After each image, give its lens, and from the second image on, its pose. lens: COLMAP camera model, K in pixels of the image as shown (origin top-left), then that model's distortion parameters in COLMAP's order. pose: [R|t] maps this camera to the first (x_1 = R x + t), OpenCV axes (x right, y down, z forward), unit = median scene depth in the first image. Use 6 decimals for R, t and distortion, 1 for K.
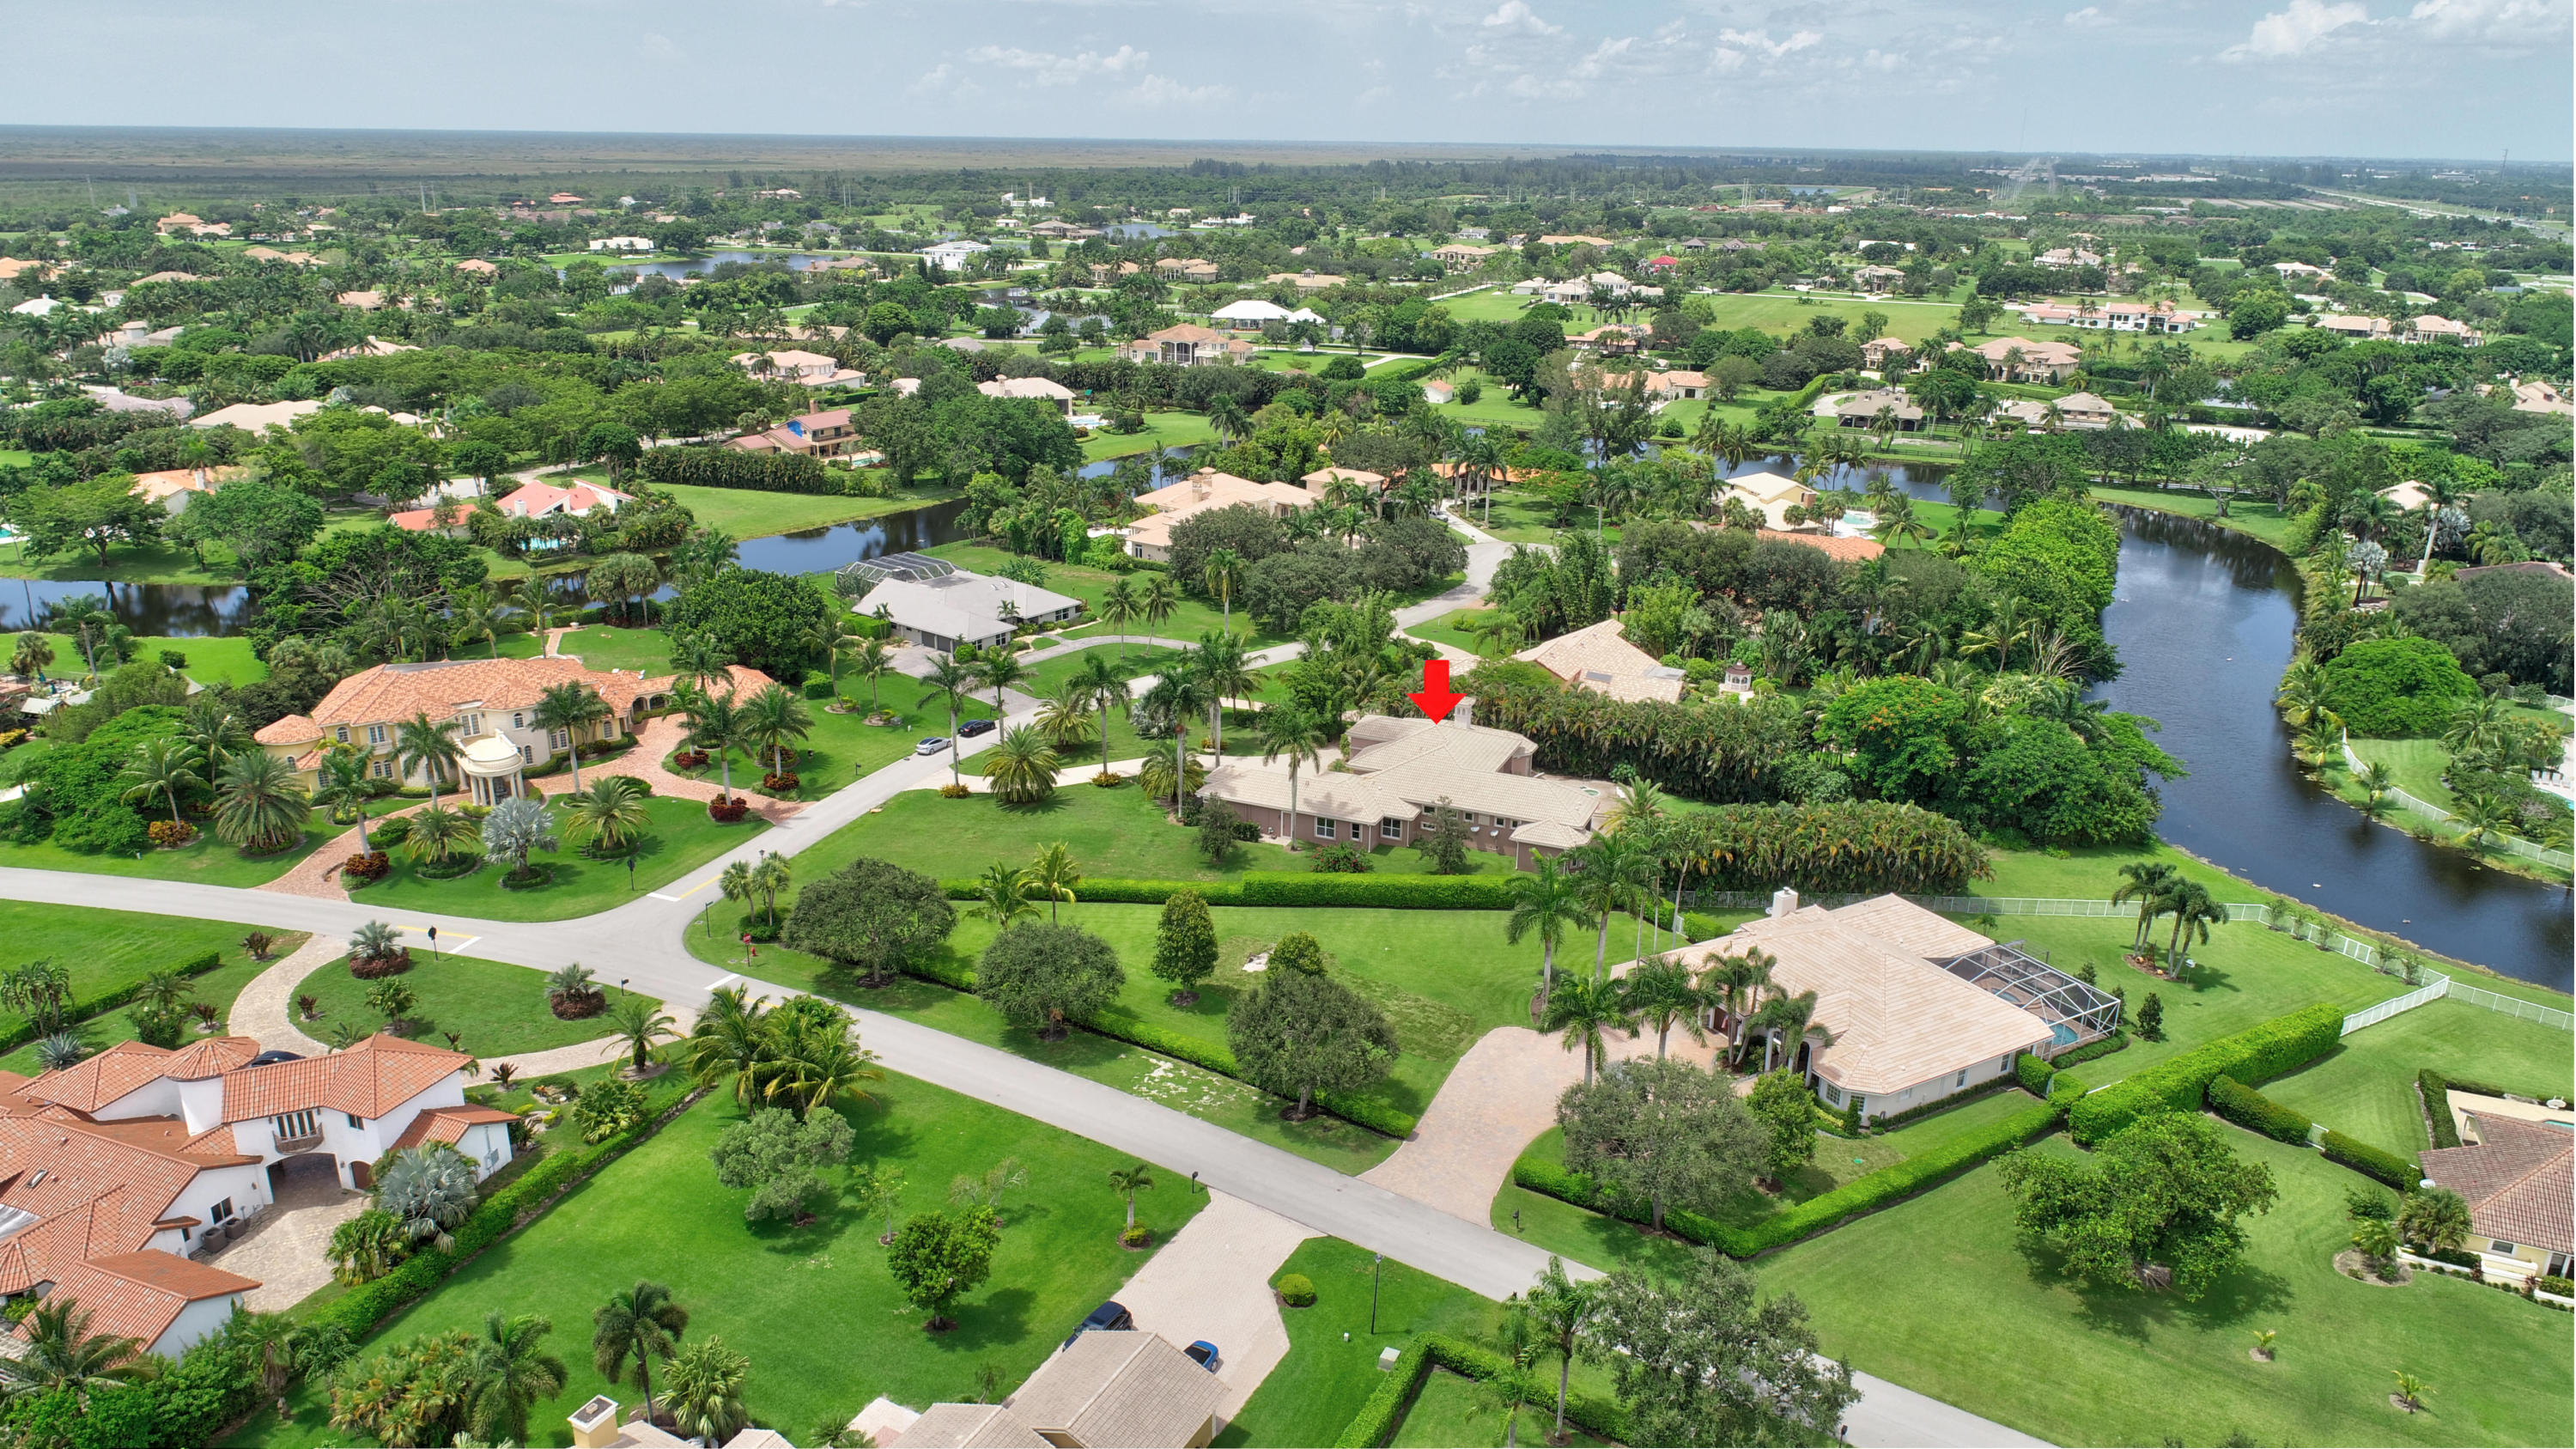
lens RADIAL K [[1721.6, 0, 1288.0], [0, 1721.6, 724.5], [0, 0, 1]] dist [-0.006279, 0.000937]
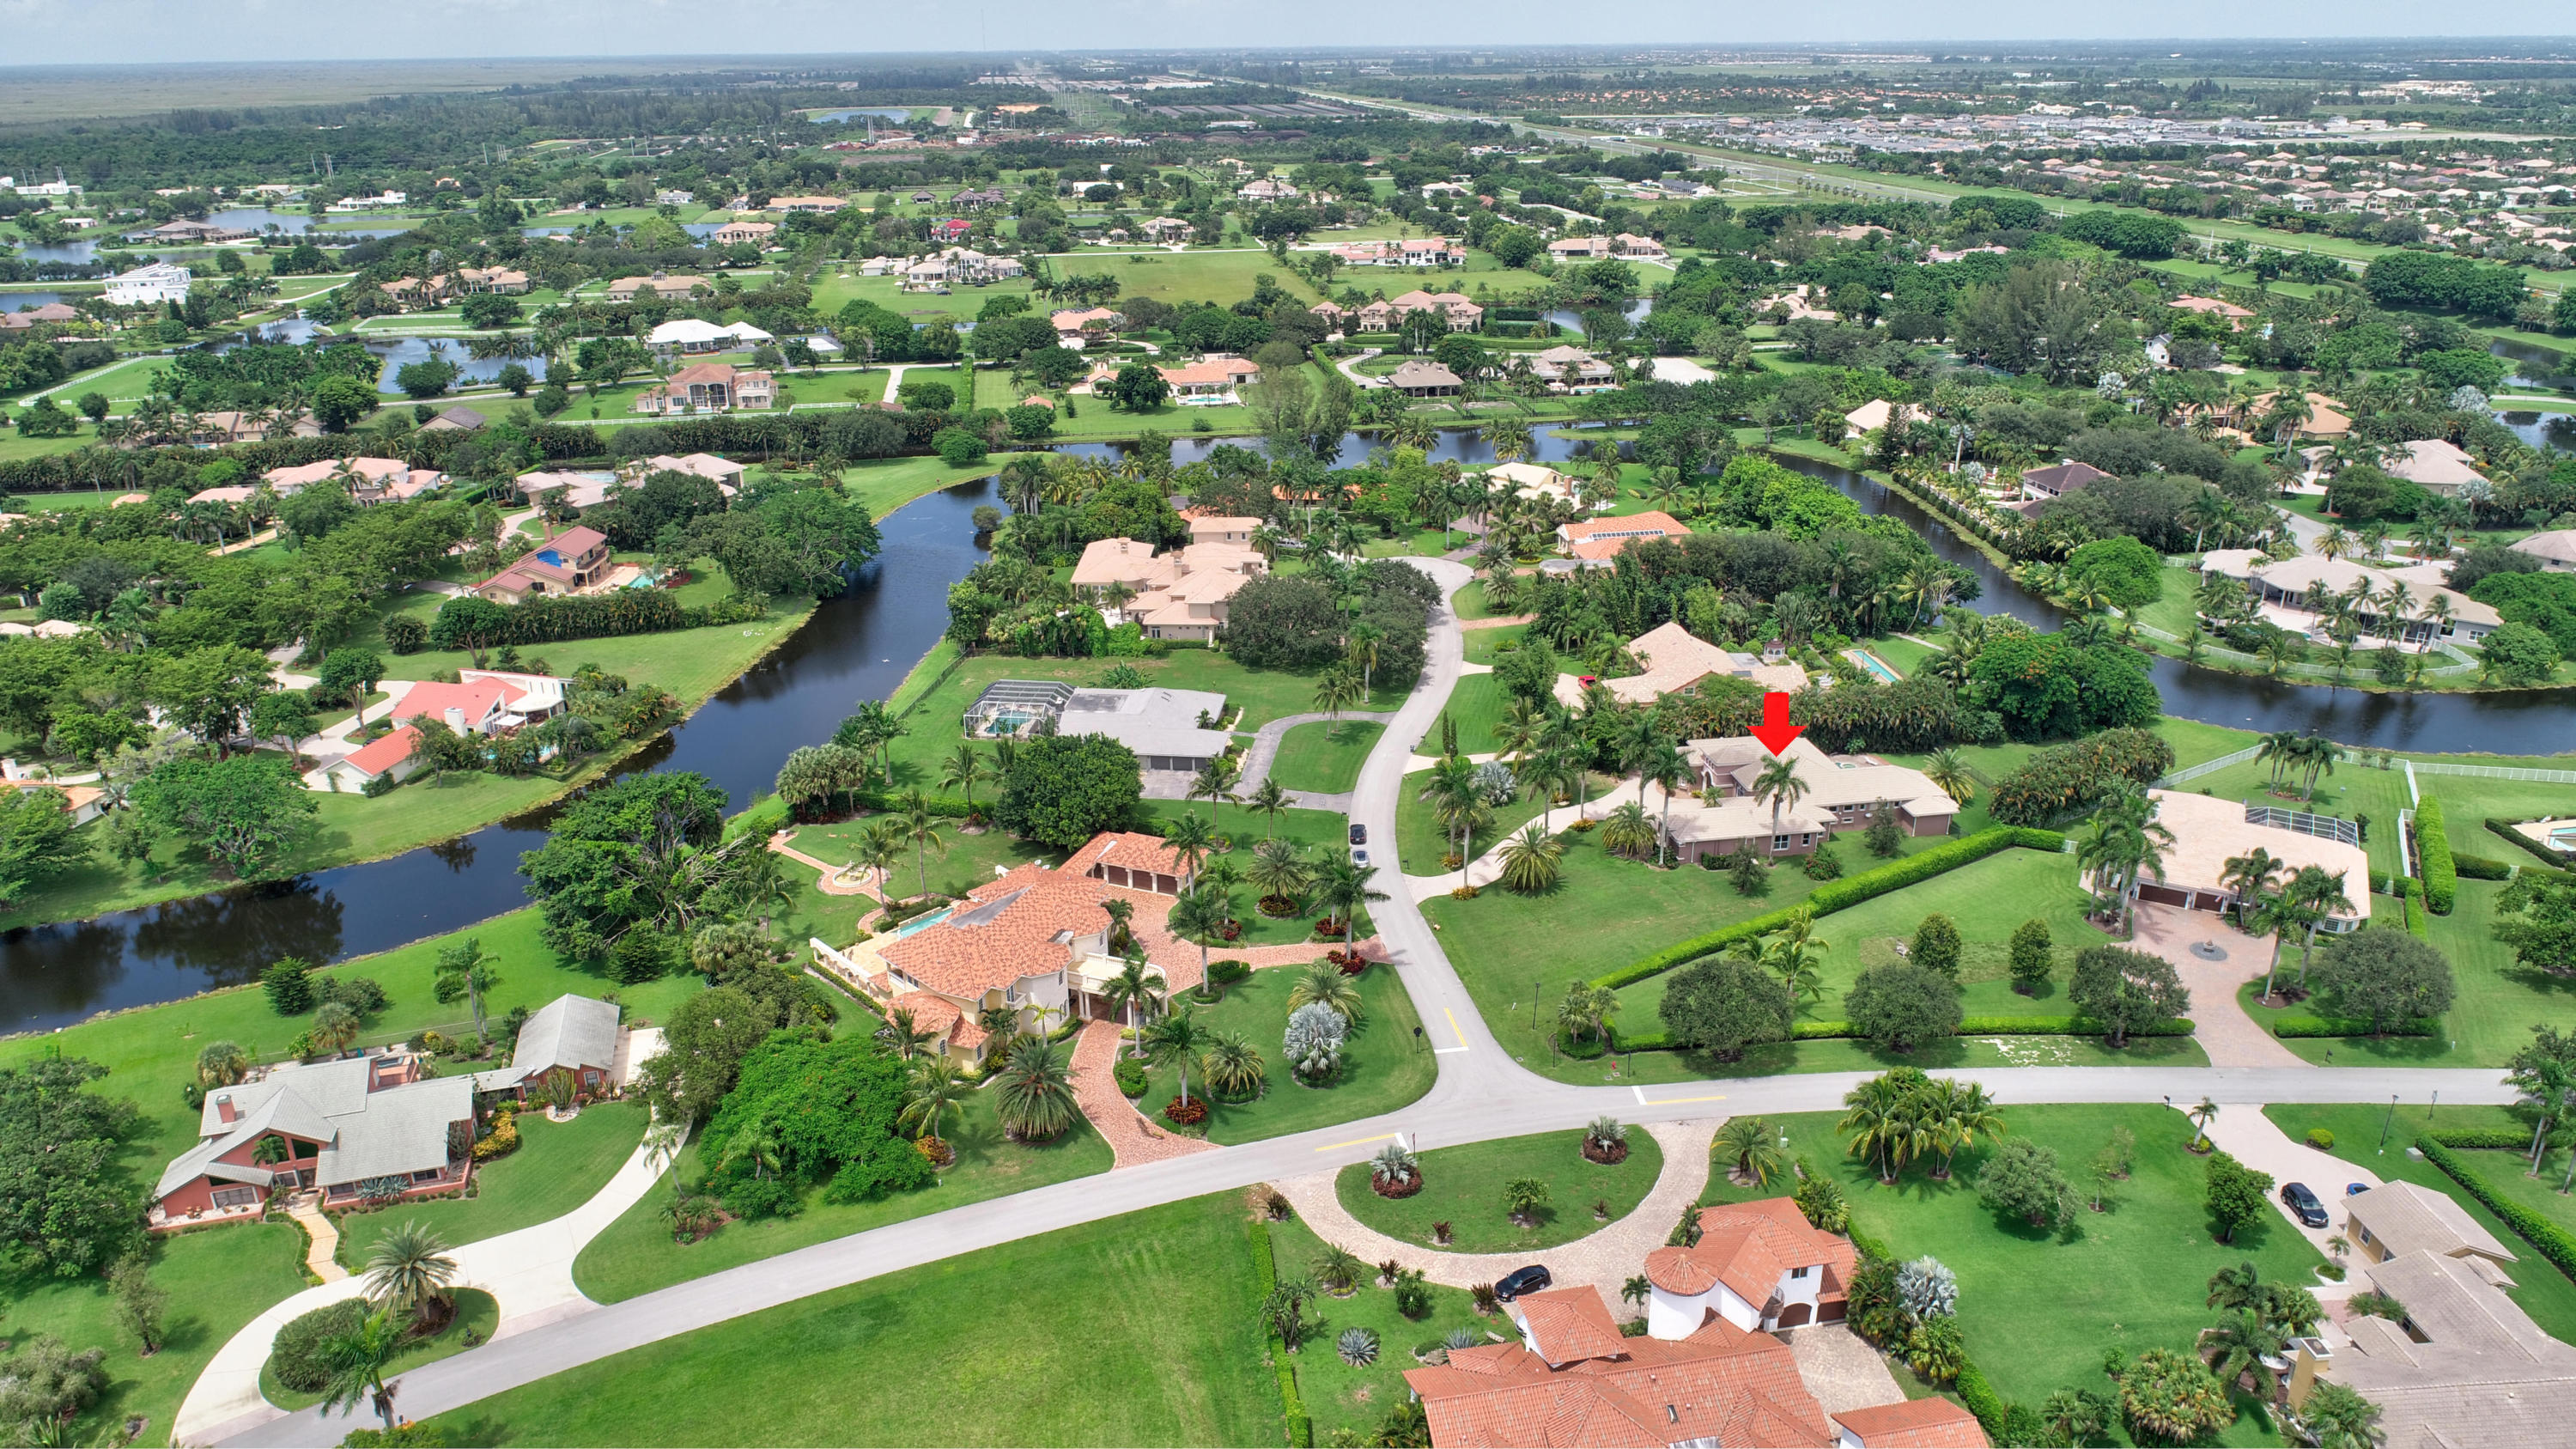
lens RADIAL K [[1721.6, 0, 1288.0], [0, 1721.6, 724.5], [0, 0, 1]] dist [-0.006279, 0.000937]
pose [[0.848646, -0.216679, 0.482545, -0.463804], [0.192255, 0.976212, 0.100235, -0.116629], [-0.492786, 0.007708, 0.870117, 0.037418]]
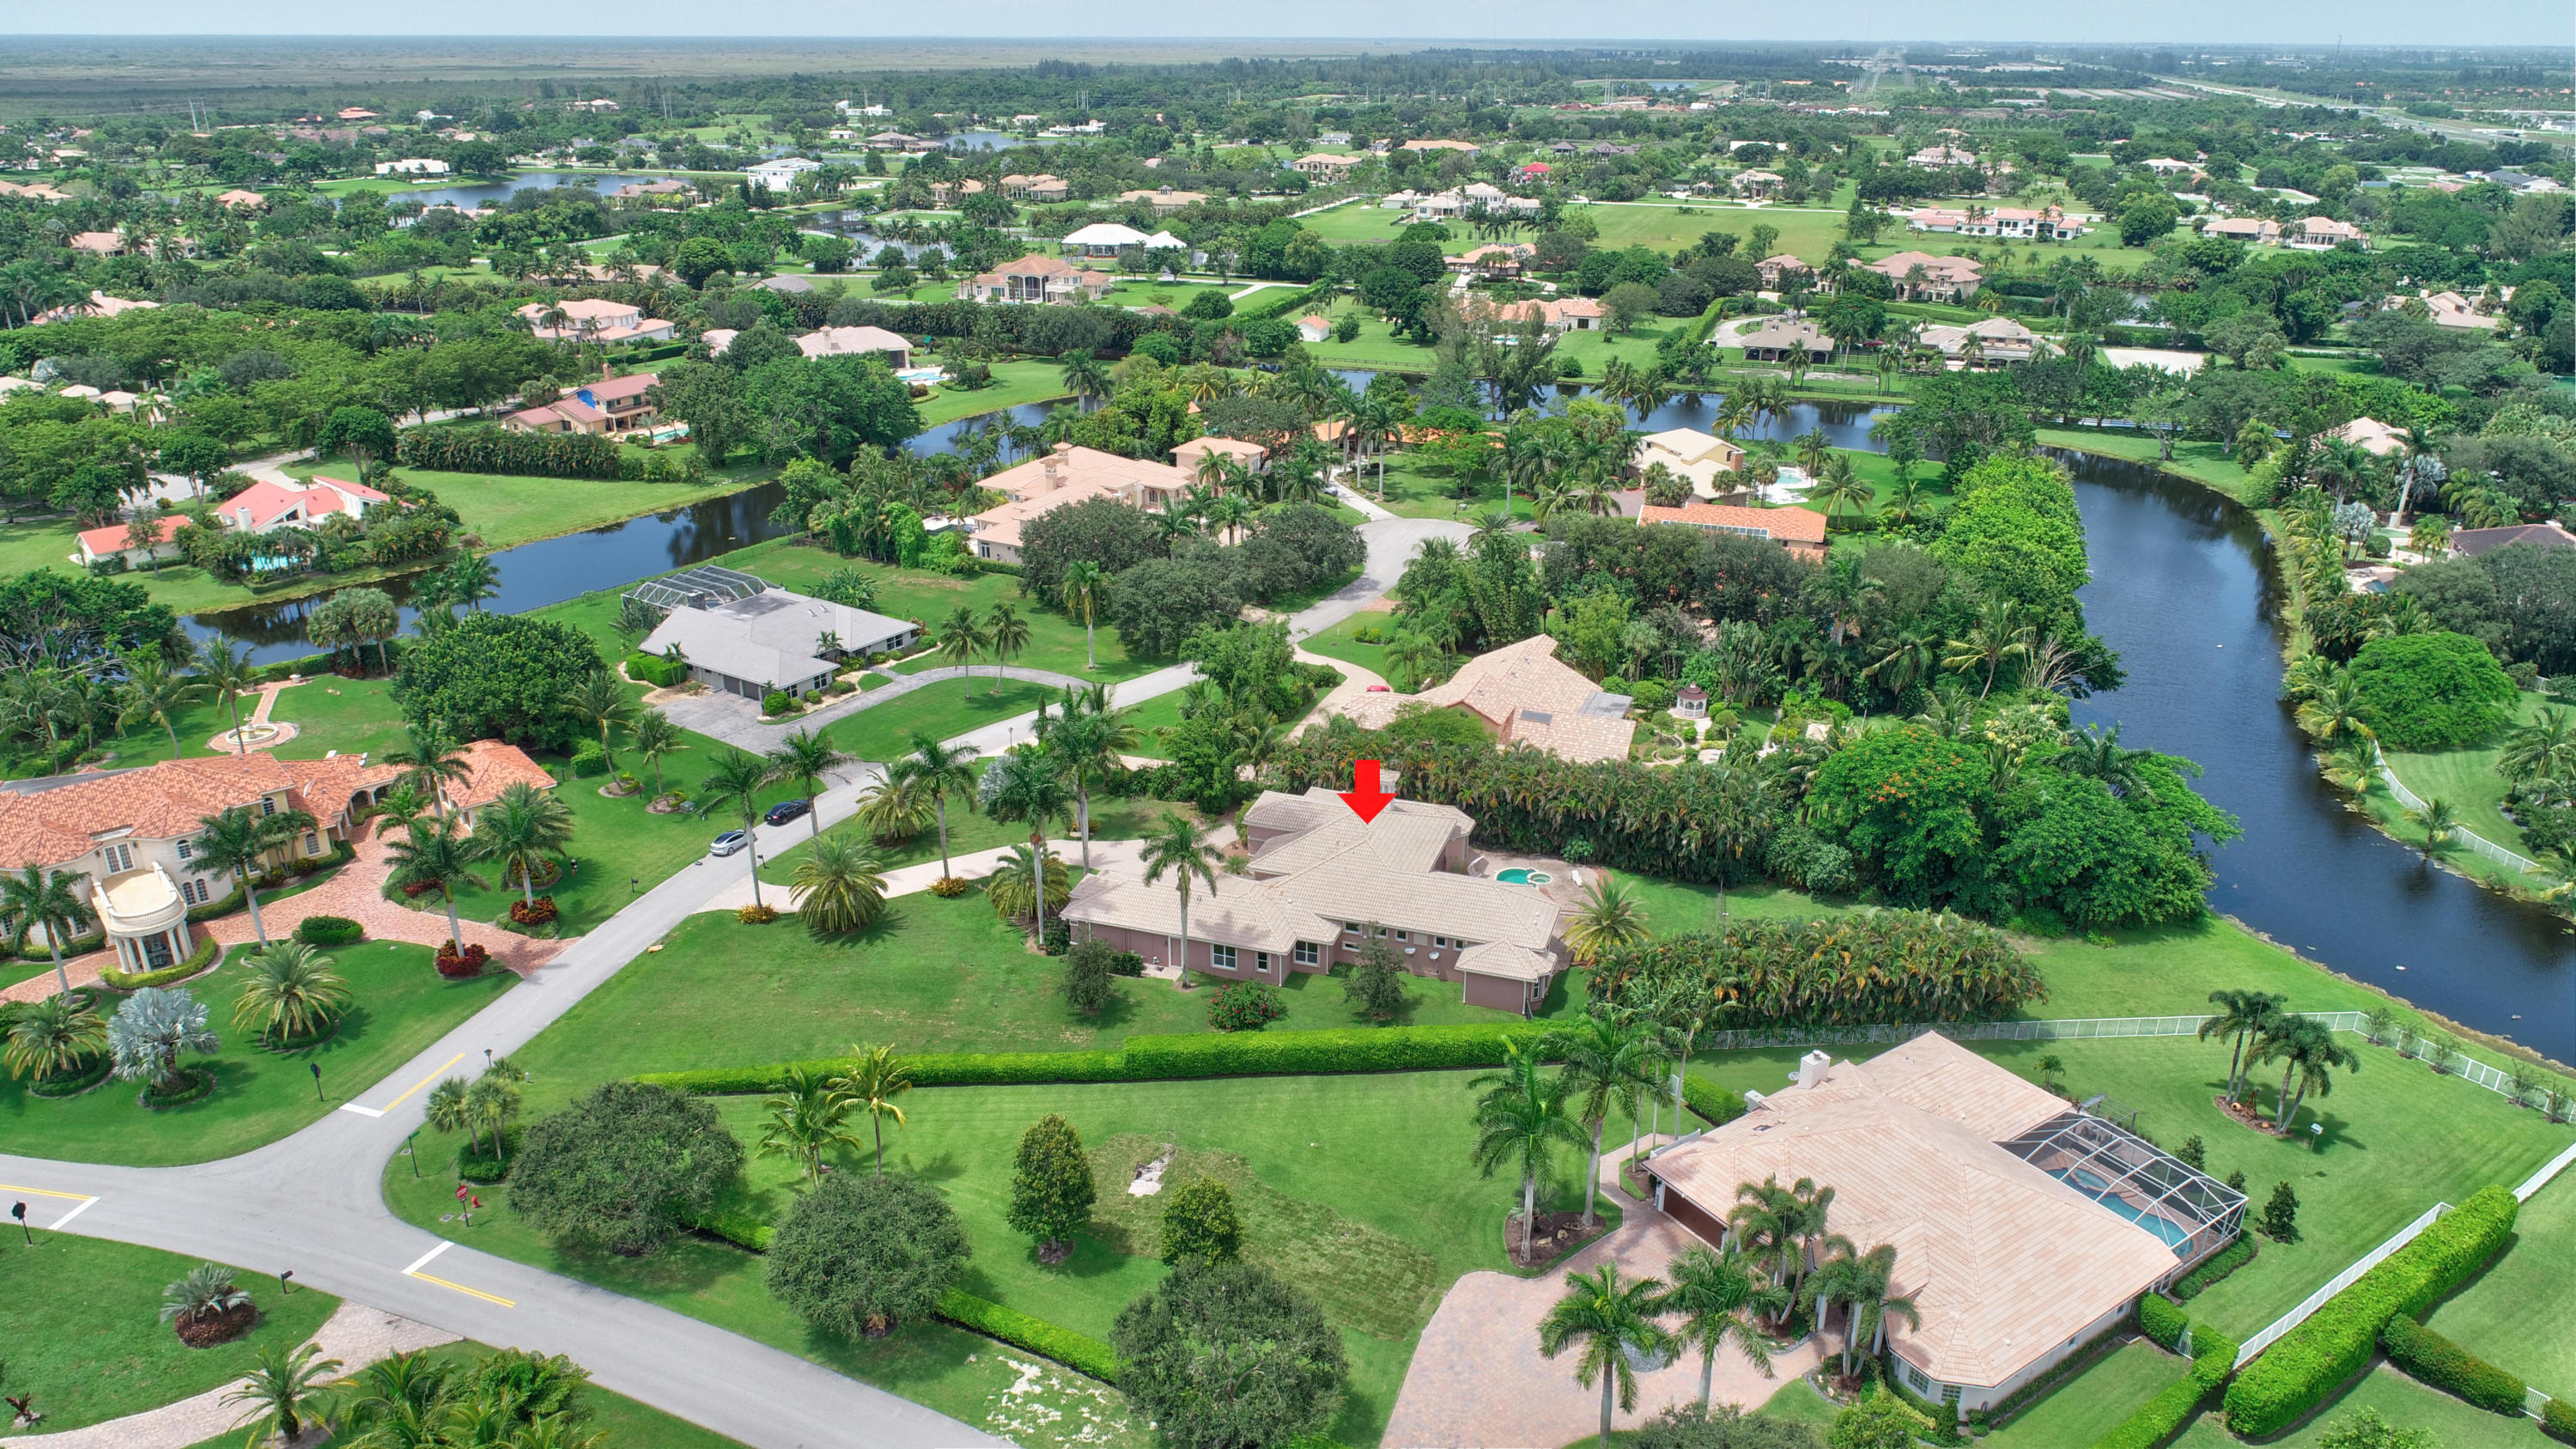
lens RADIAL K [[1721.6, 0, 1288.0], [0, 1721.6, 724.5], [0, 0, 1]] dist [-0.006279, 0.000937]
pose [[0.996622, -0.039083, 0.072231, -0.001241], [0.035148, 0.997870, 0.054960, -0.047534], [-0.074225, -0.052235, 0.995872, 0.107569]]
